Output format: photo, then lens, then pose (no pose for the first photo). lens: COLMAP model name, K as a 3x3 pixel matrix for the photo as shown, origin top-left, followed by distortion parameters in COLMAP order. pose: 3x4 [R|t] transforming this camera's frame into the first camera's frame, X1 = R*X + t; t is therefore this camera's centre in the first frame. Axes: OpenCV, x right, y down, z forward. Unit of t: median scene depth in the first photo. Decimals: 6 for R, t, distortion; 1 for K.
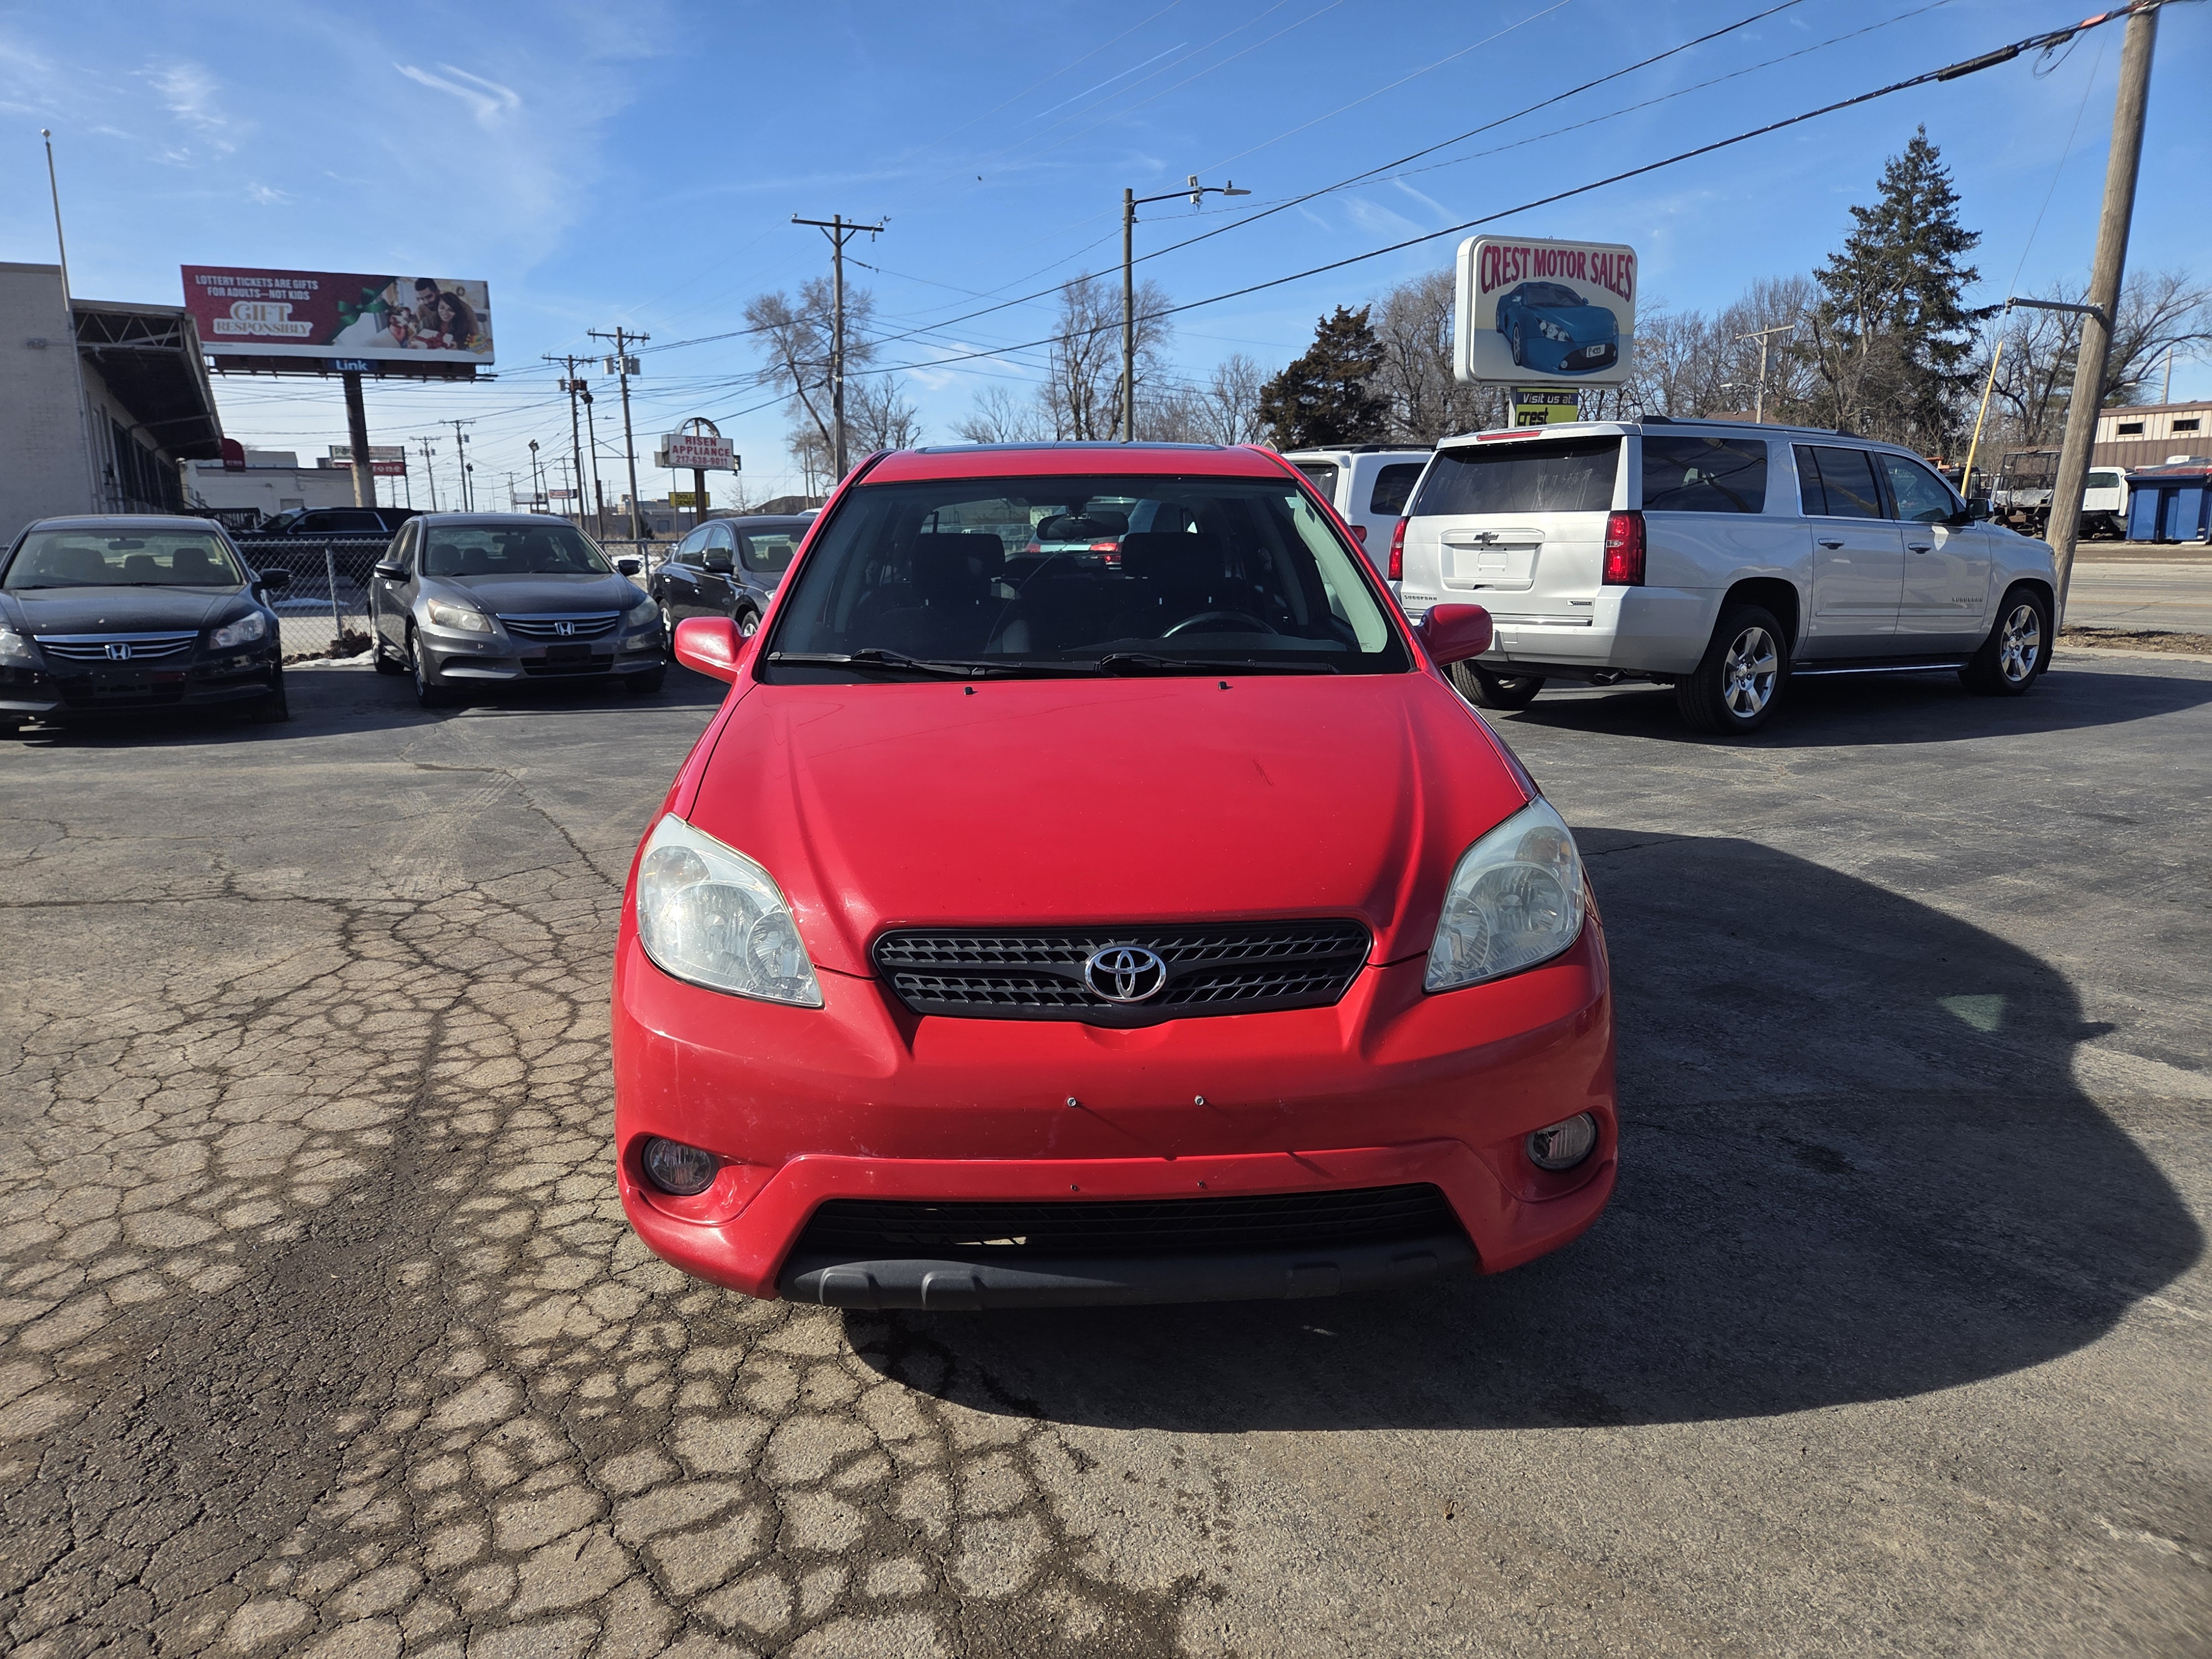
lens RADIAL K [[1460.4, 0, 1102.5], [0, 1460.4, 839.3], [0, 0, 1]] dist [0.067208, -0.057767]
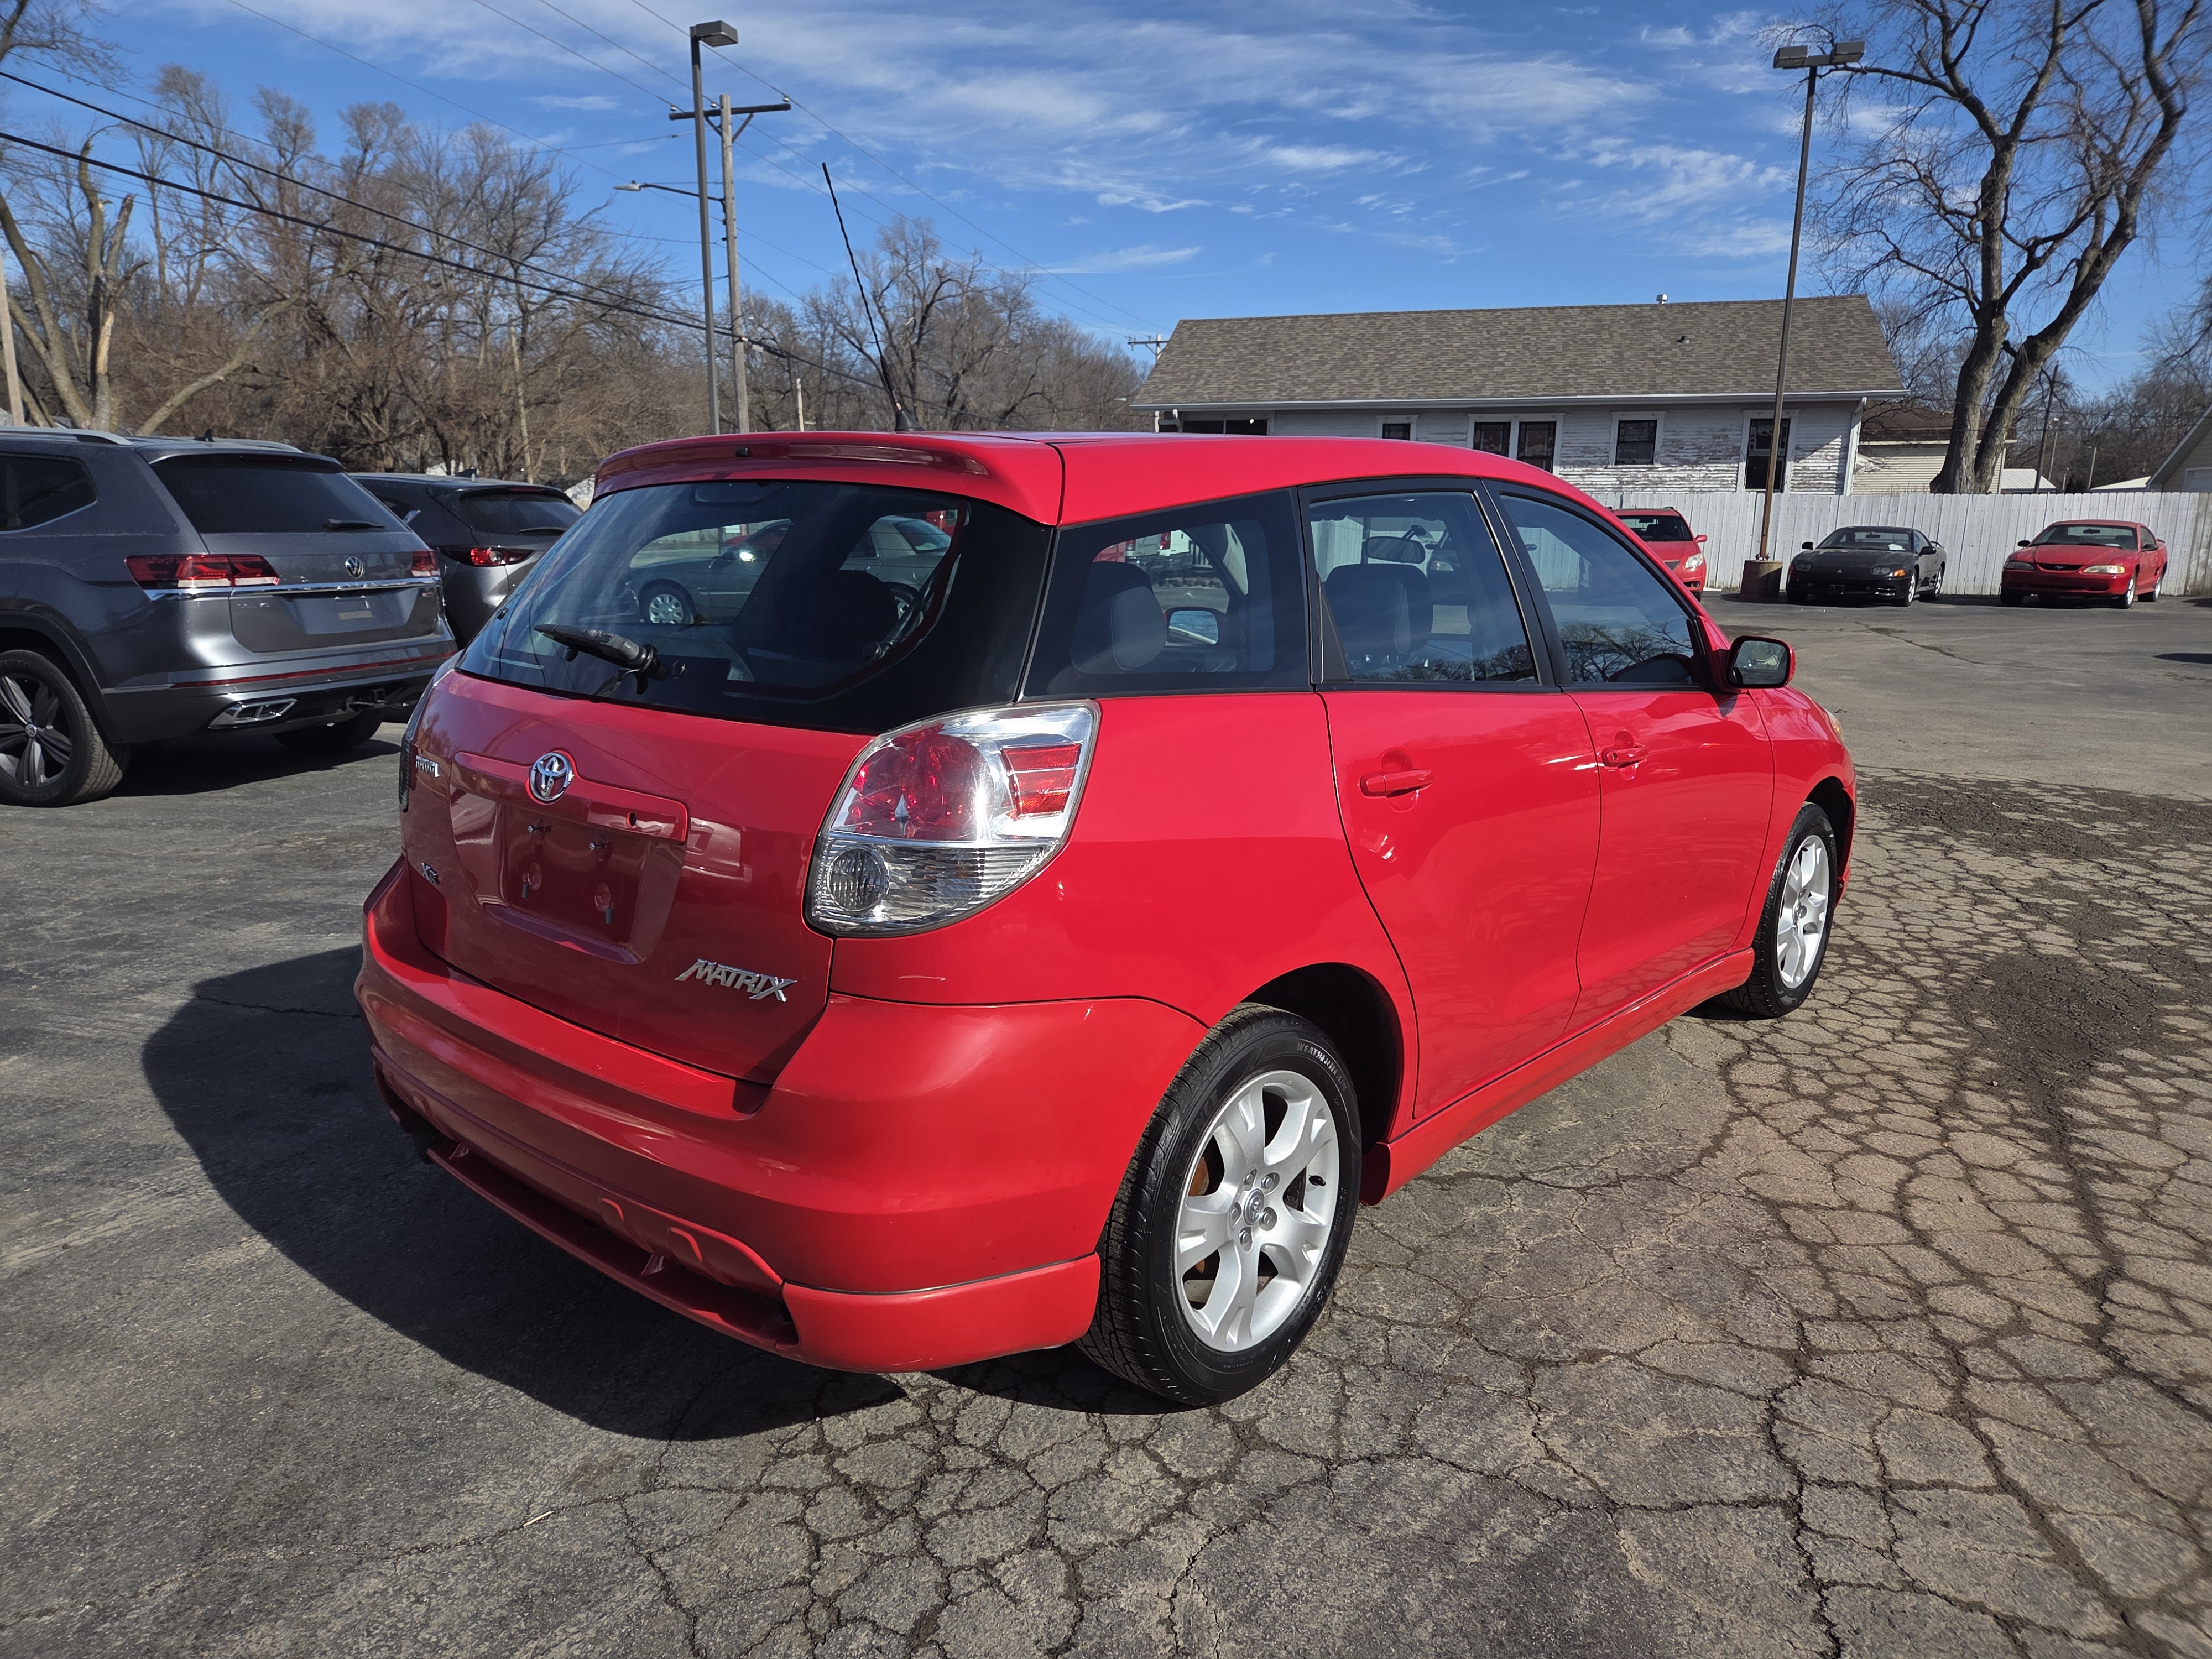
lens RADIAL K [[1461.7, 0, 1113.0], [0, 1461.7, 836.1], [0, 0, 1]] dist [0.067108, -0.055883]
pose [[-0.715799, -0.136745, 0.684786, -0.660417], [0.152368, 0.926426, 0.344266, -0.436041], [-0.681480, 0.350765, -0.642299, 1.982091]]
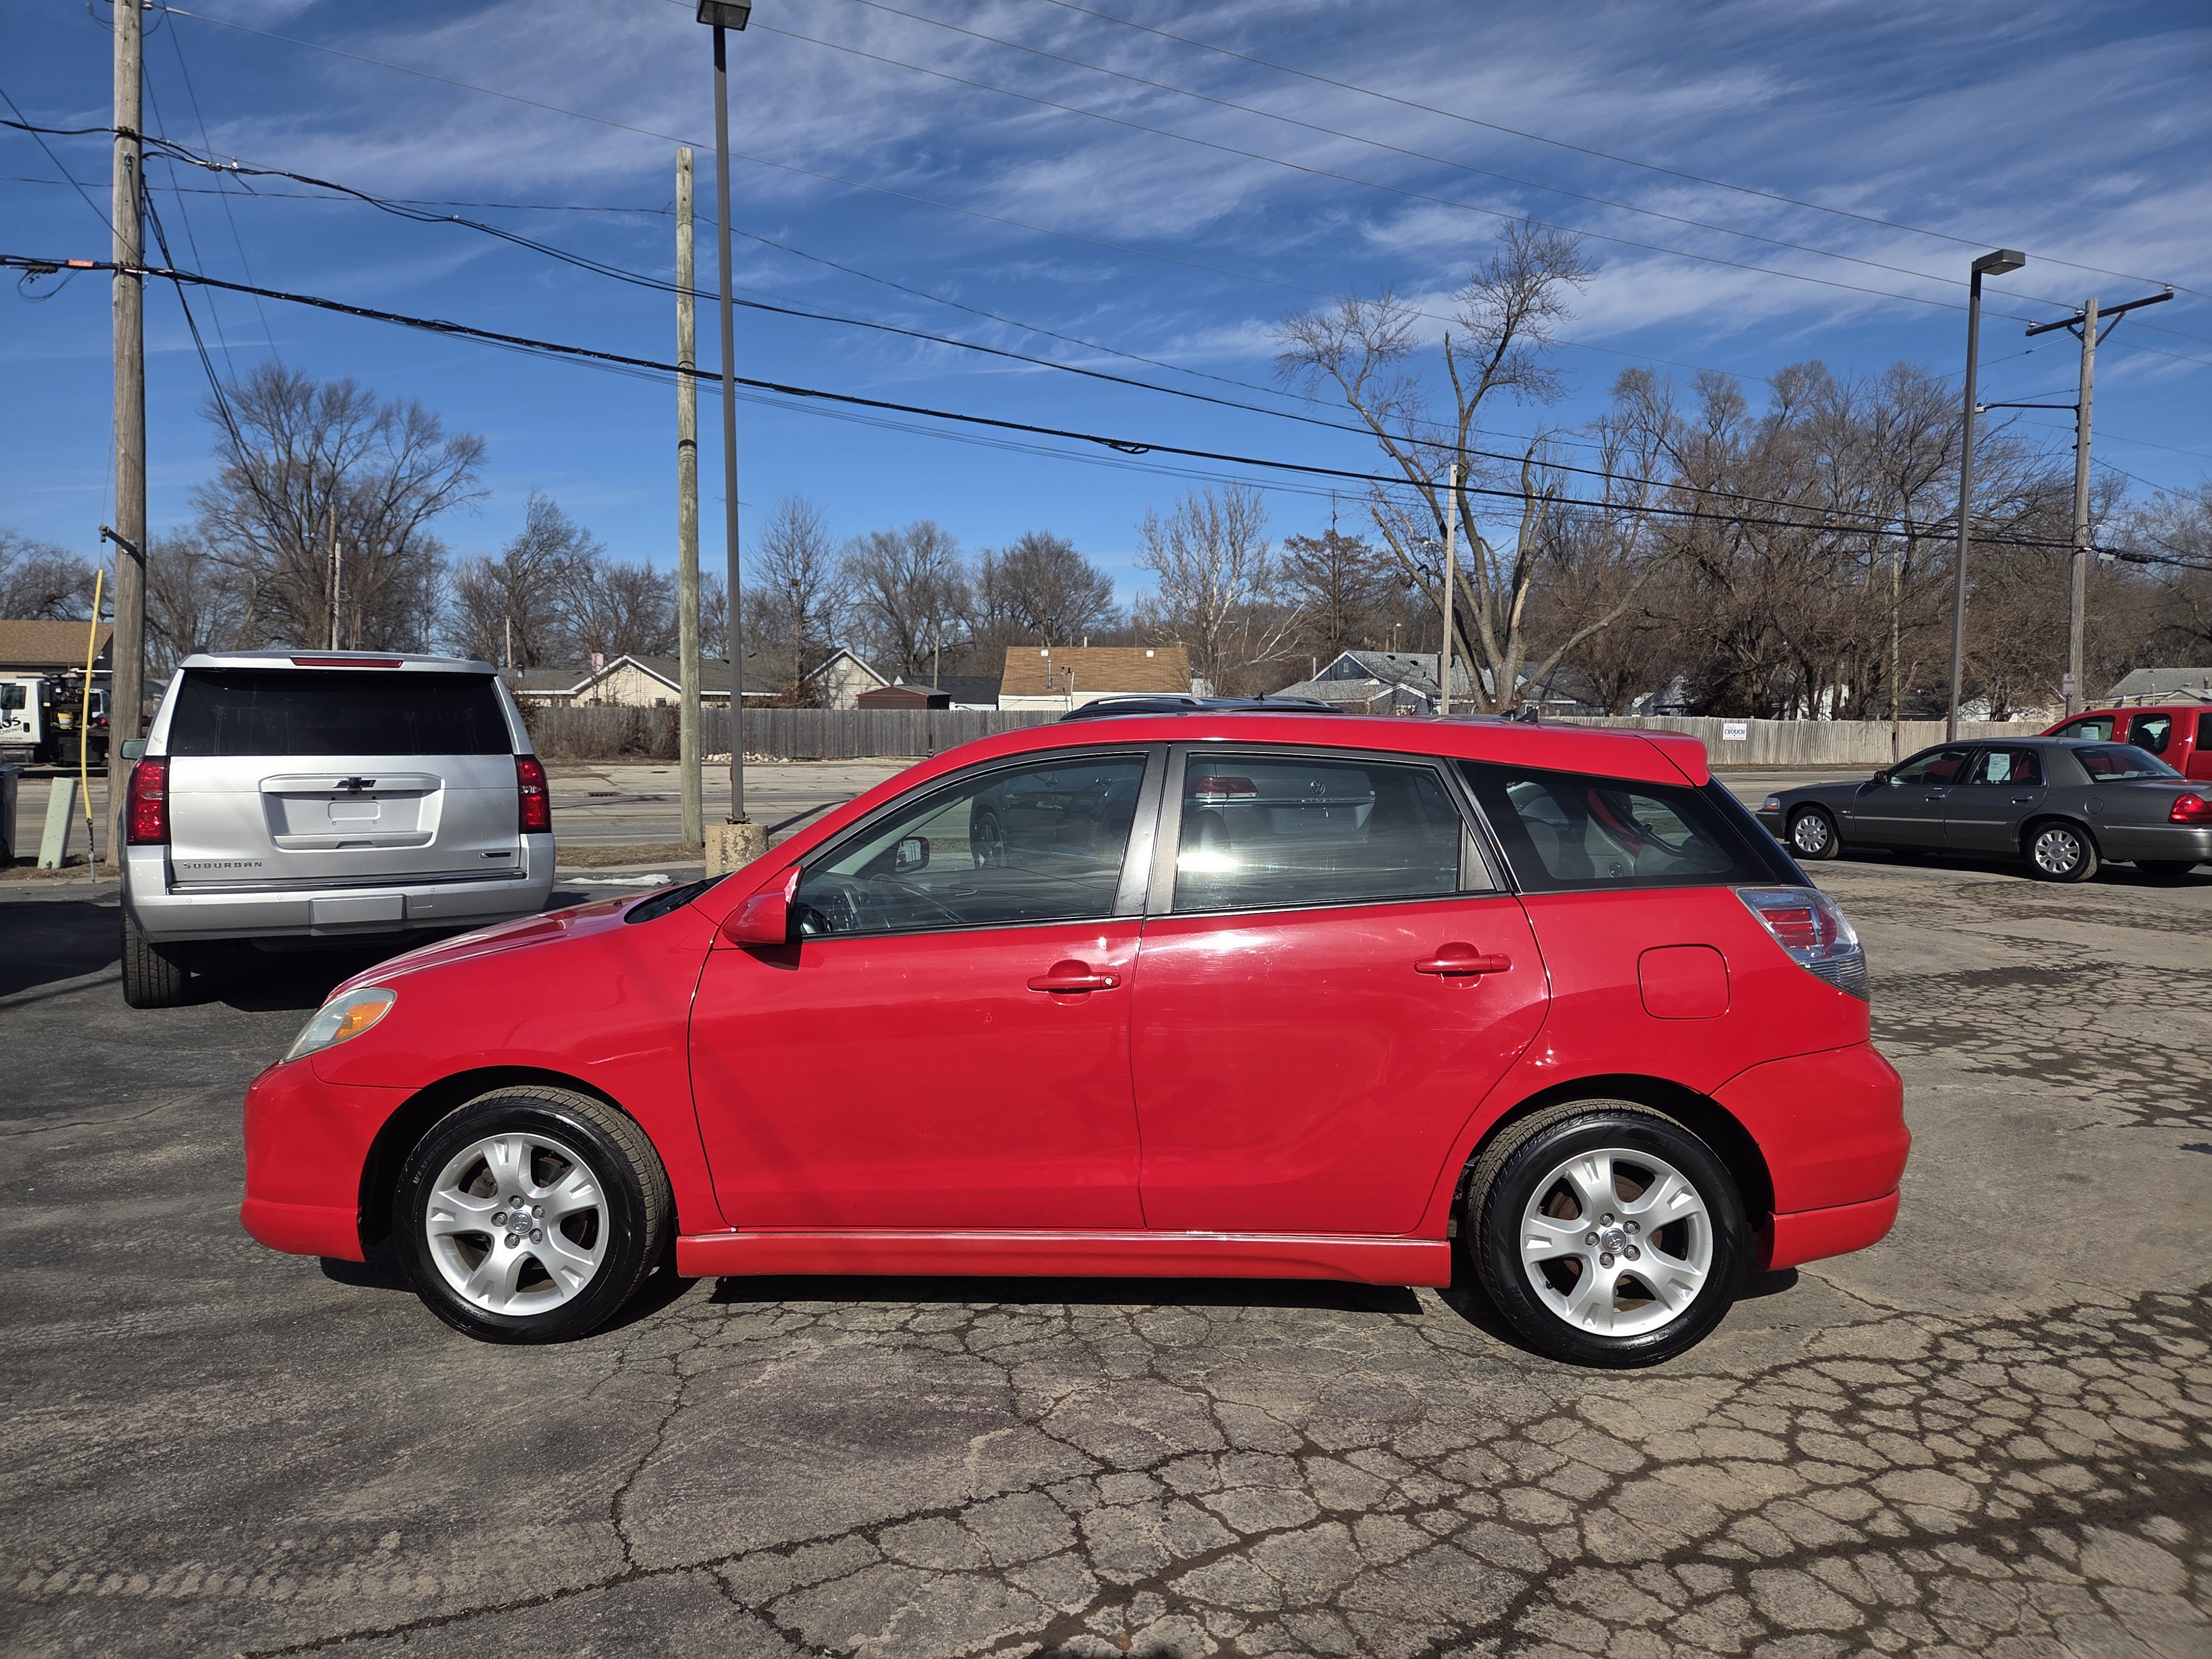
lens RADIAL K [[1460.4, 0, 1102.5], [0, 1460.4, 839.3], [0, 0, 1]] dist [0.067208, -0.057767]
pose [[0.090284, -0.059747, 0.994122, -1.301042], [0.200958, 0.978759, 0.040573, -0.326399], [-0.975430, 0.196114, 0.100373, 1.355183]]
